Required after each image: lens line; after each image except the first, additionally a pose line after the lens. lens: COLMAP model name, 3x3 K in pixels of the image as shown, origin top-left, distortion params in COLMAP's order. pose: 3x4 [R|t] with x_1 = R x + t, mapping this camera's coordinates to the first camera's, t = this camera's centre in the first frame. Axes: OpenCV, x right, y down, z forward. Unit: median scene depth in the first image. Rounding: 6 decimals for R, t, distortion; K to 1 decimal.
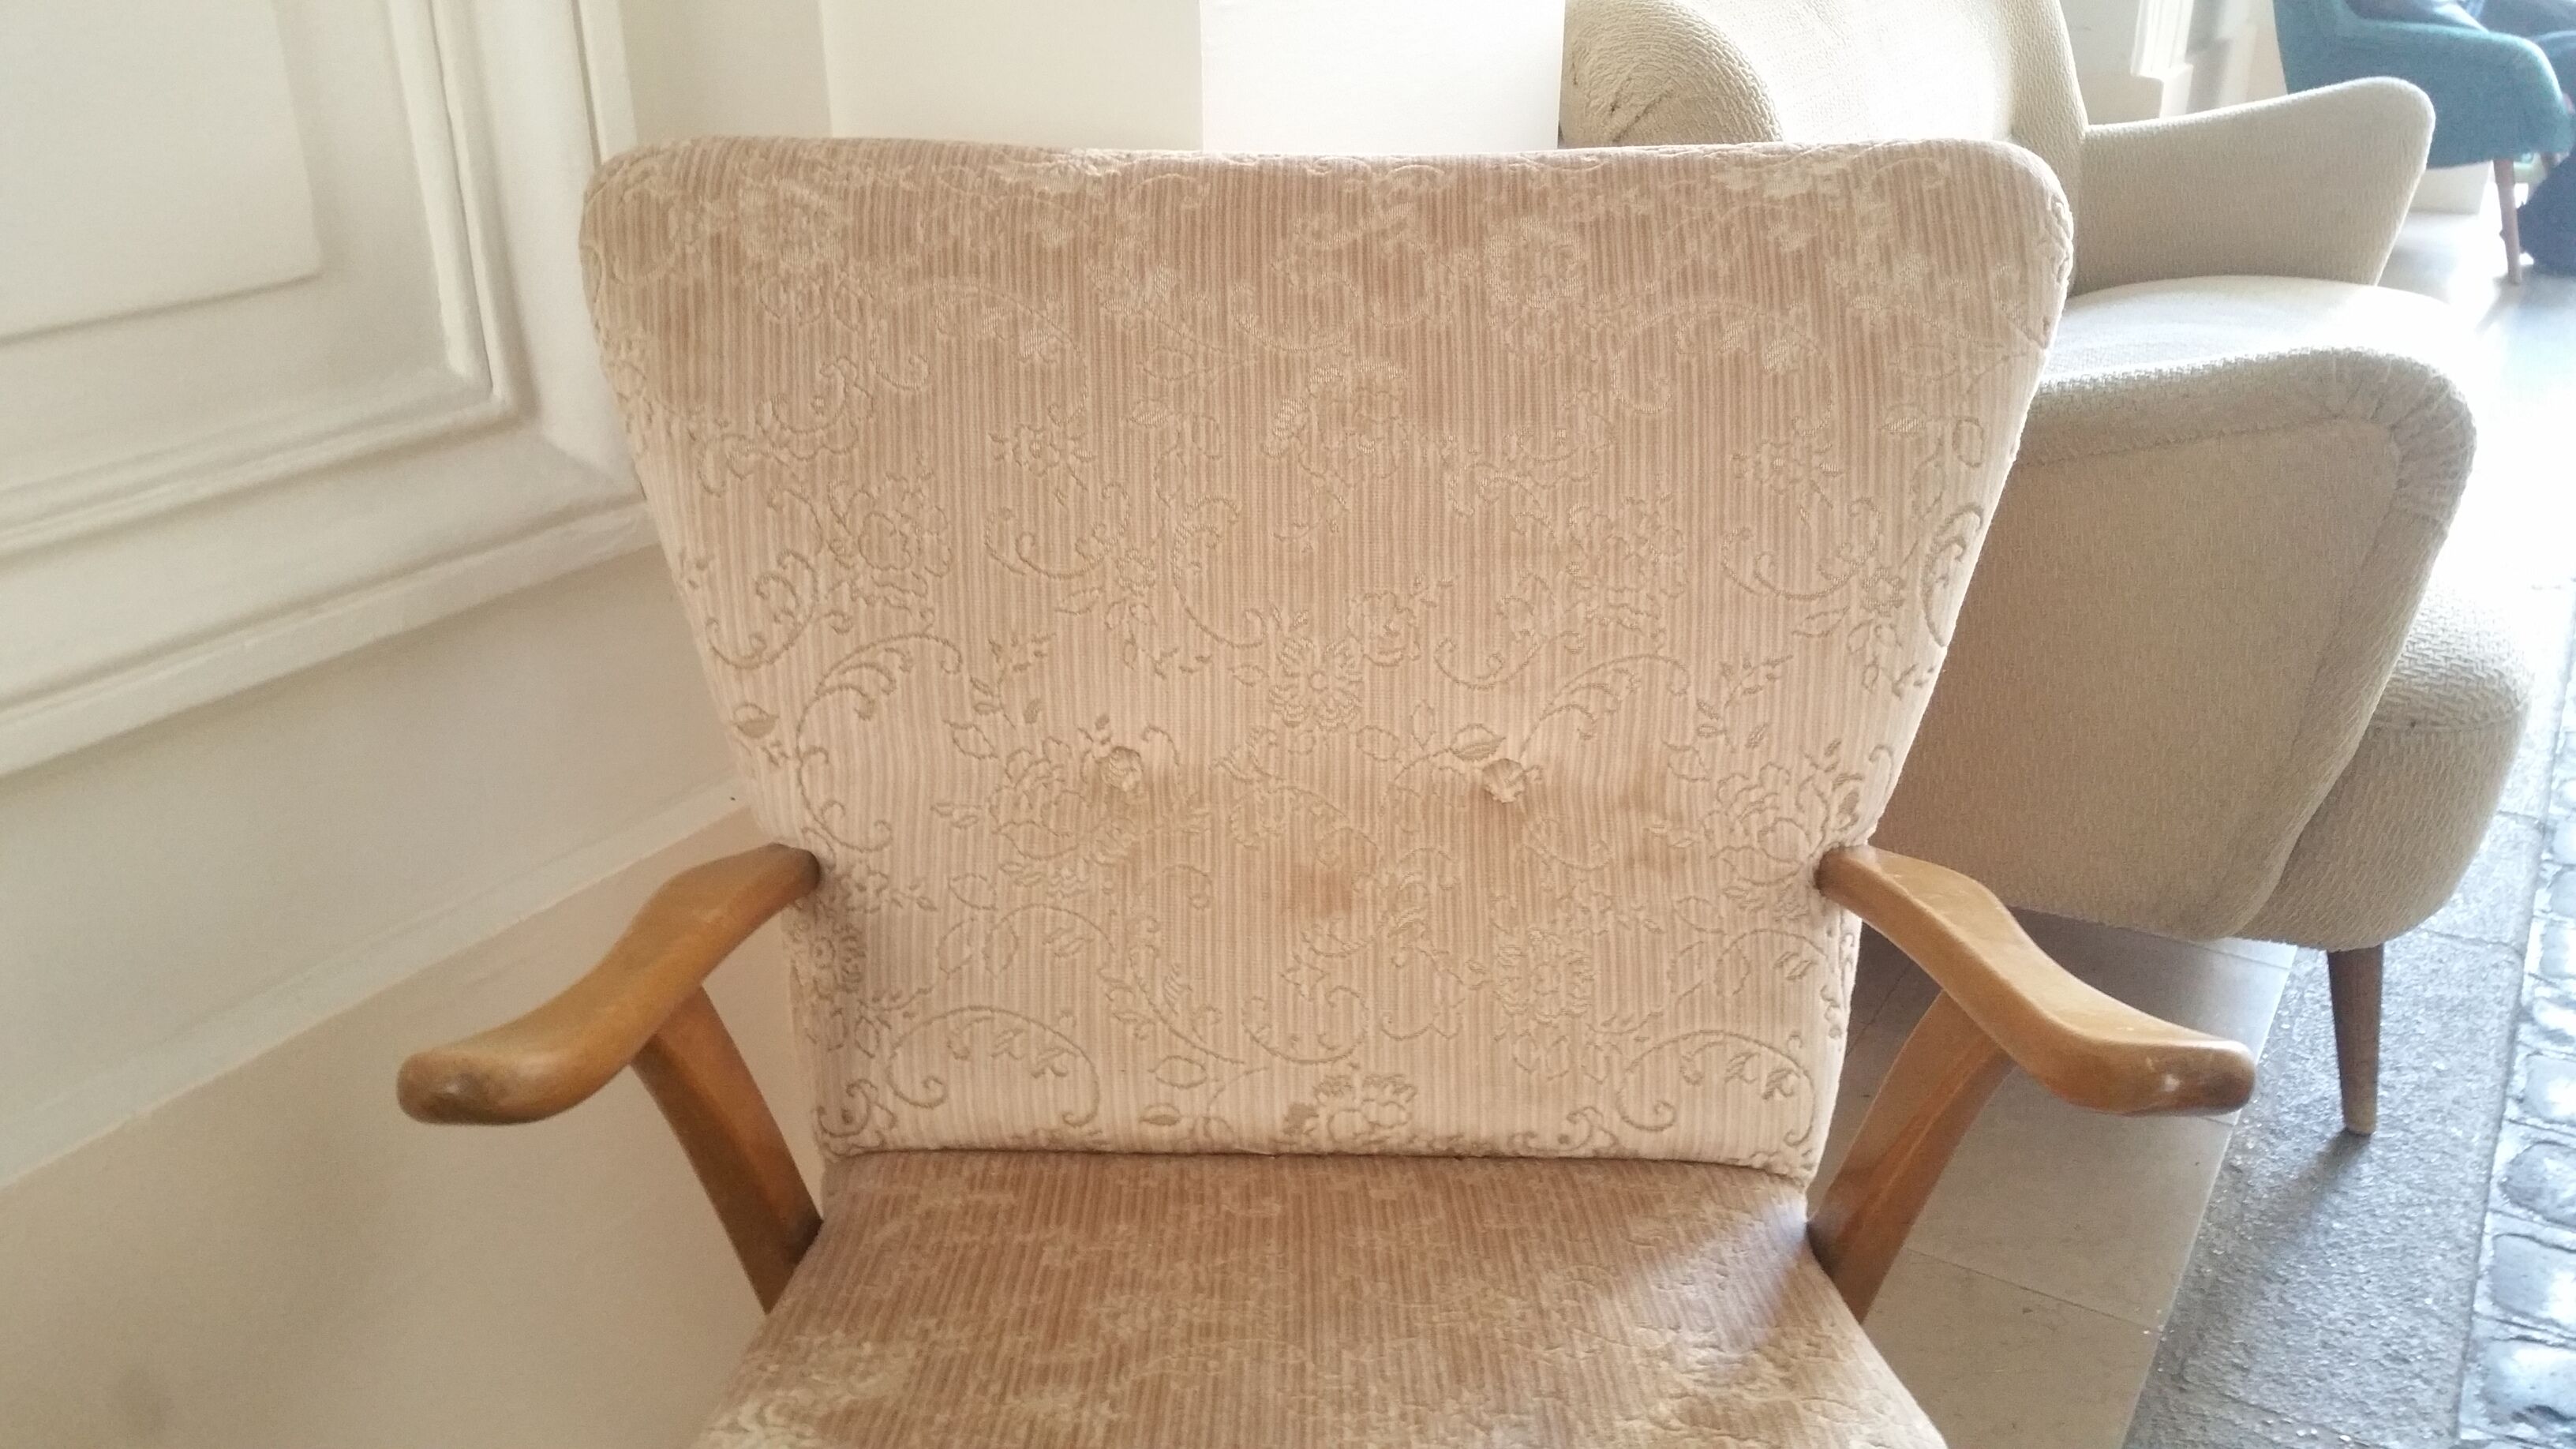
lens RADIAL K [[2056.2, 0, 1278.2], [0, 2056.2, 796.9], [0, 0, 1]] dist [0.202601, -0.397576]
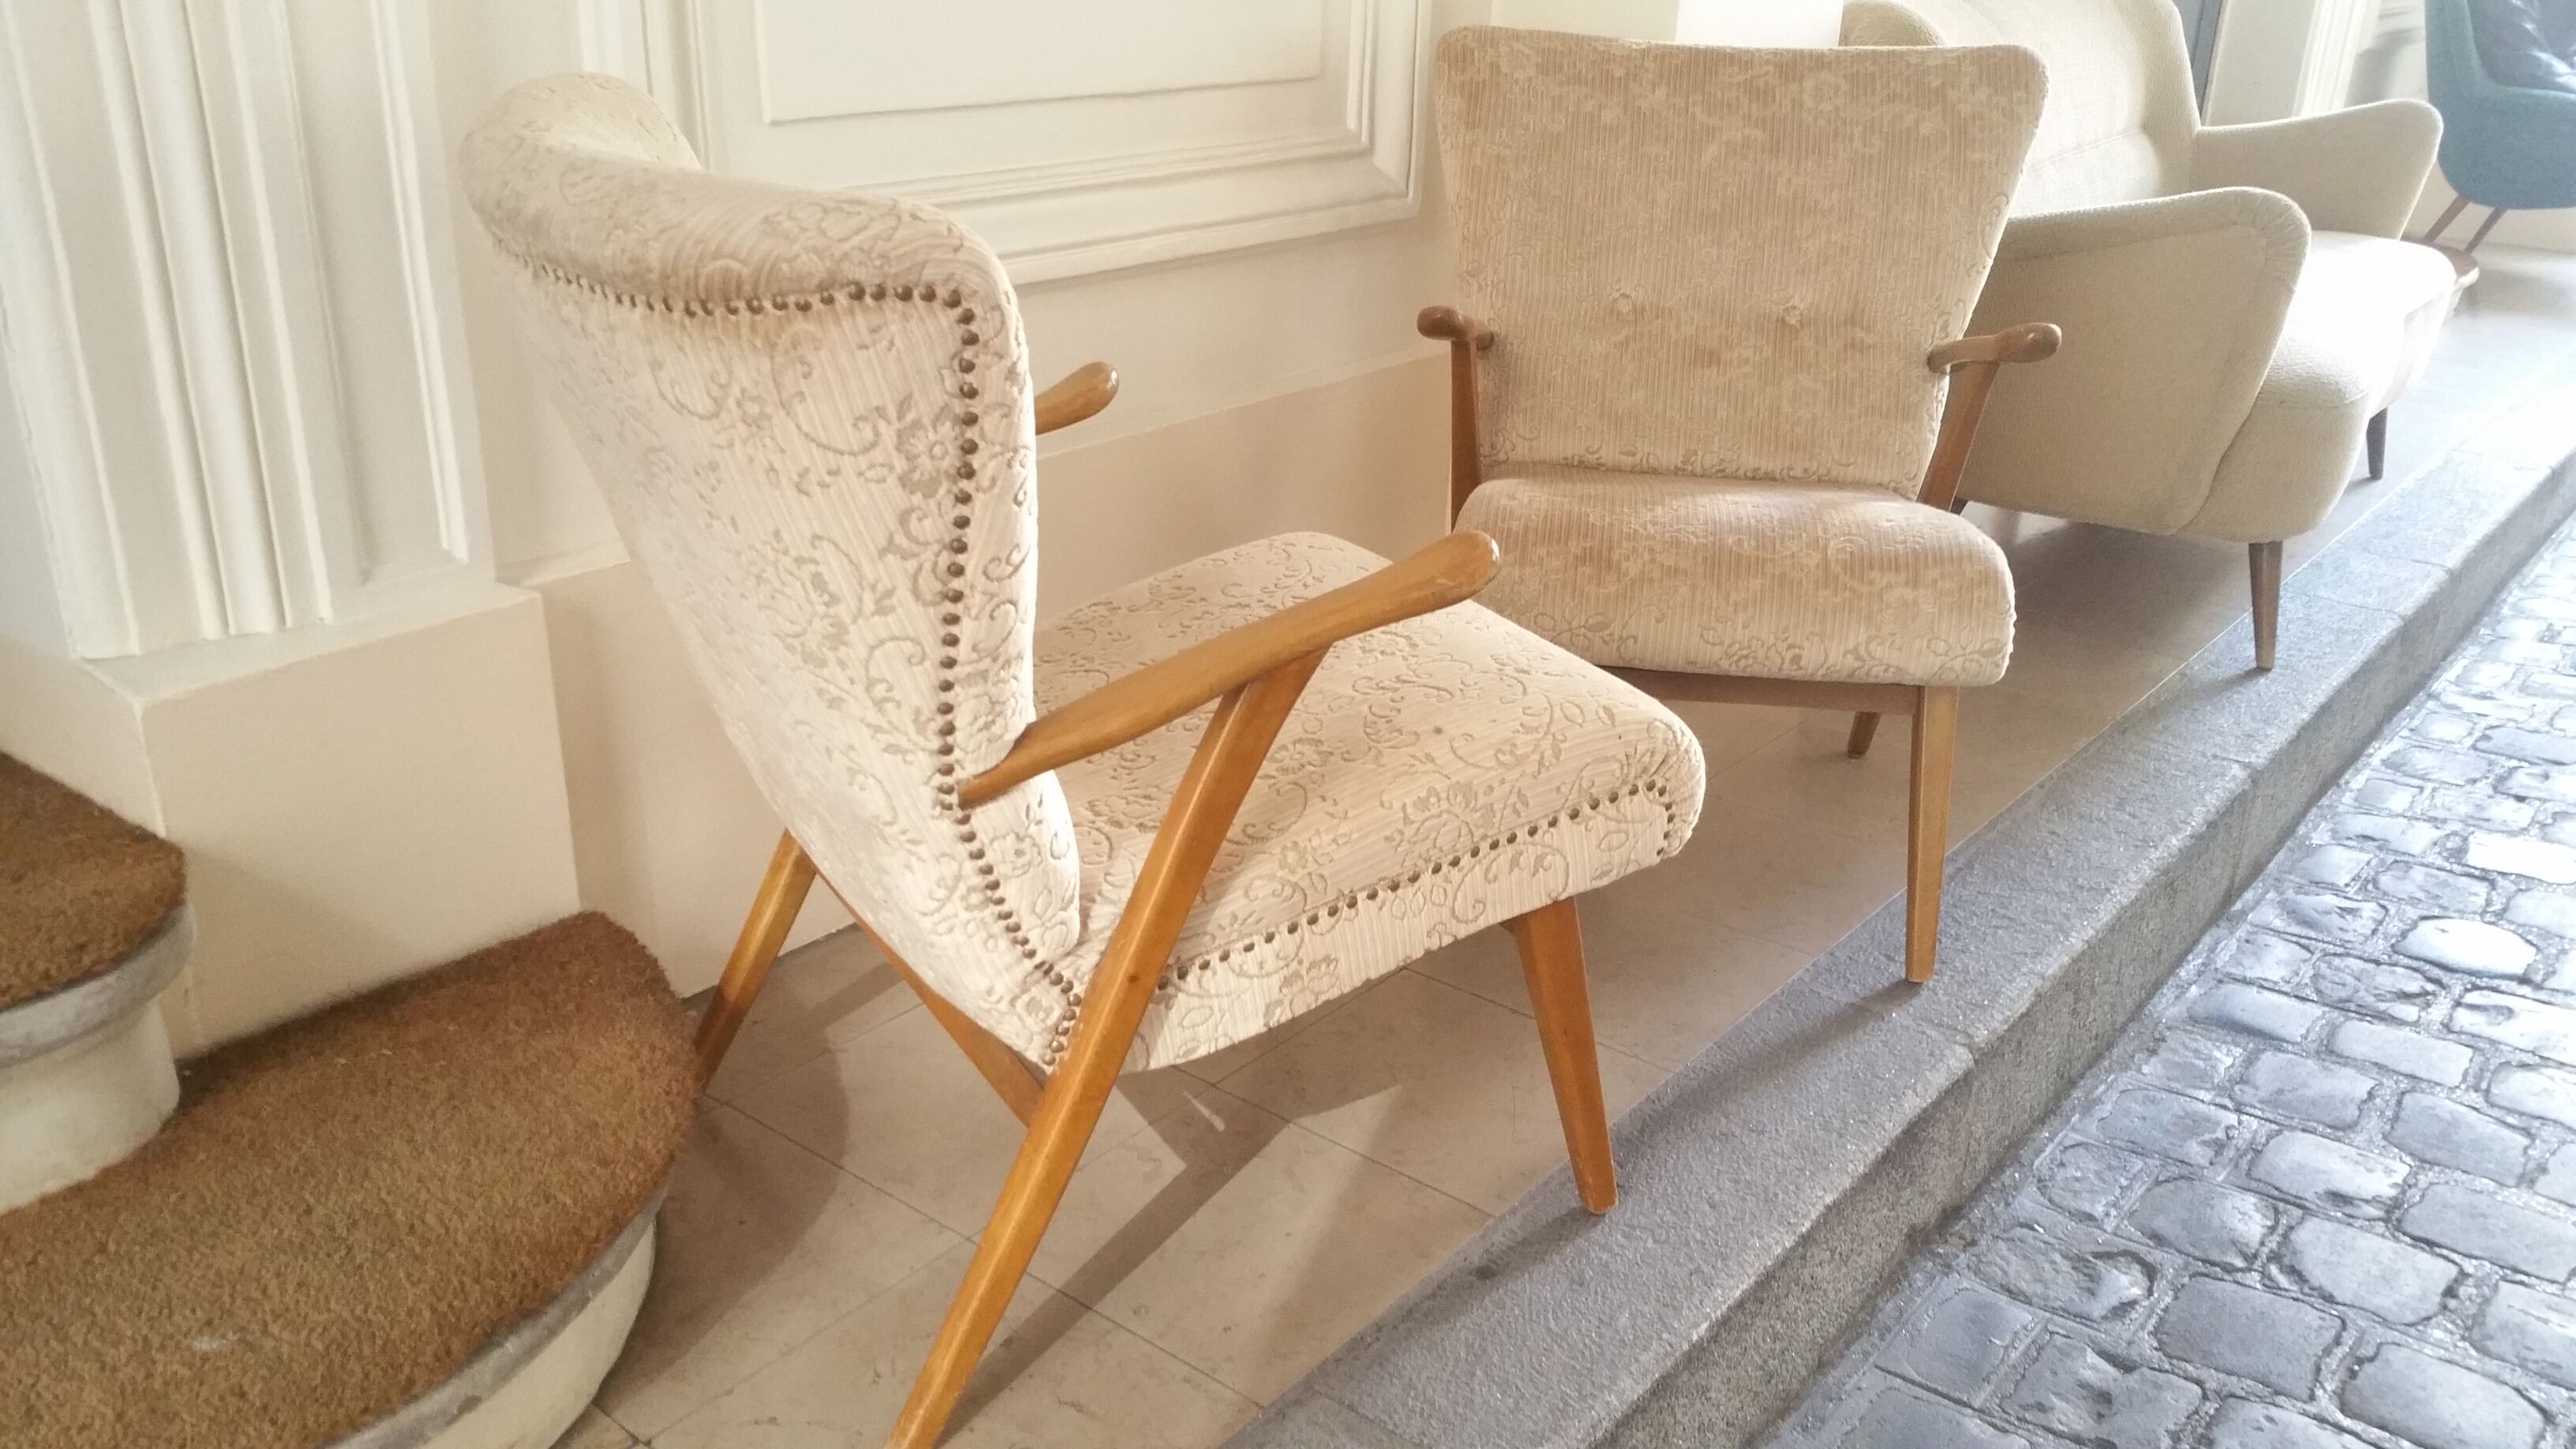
lens RADIAL K [[2056.2, 0, 1278.2], [0, 2056.2, 796.9], [0, 0, 1]] dist [0.202601, -0.397576]
pose [[0.991899, 0.078135, -0.100152, -0.186667], [-0.080914, 0.996432, -0.023989, 0.640590], [0.097921, 0.031898, 0.994683, -1.385843]]
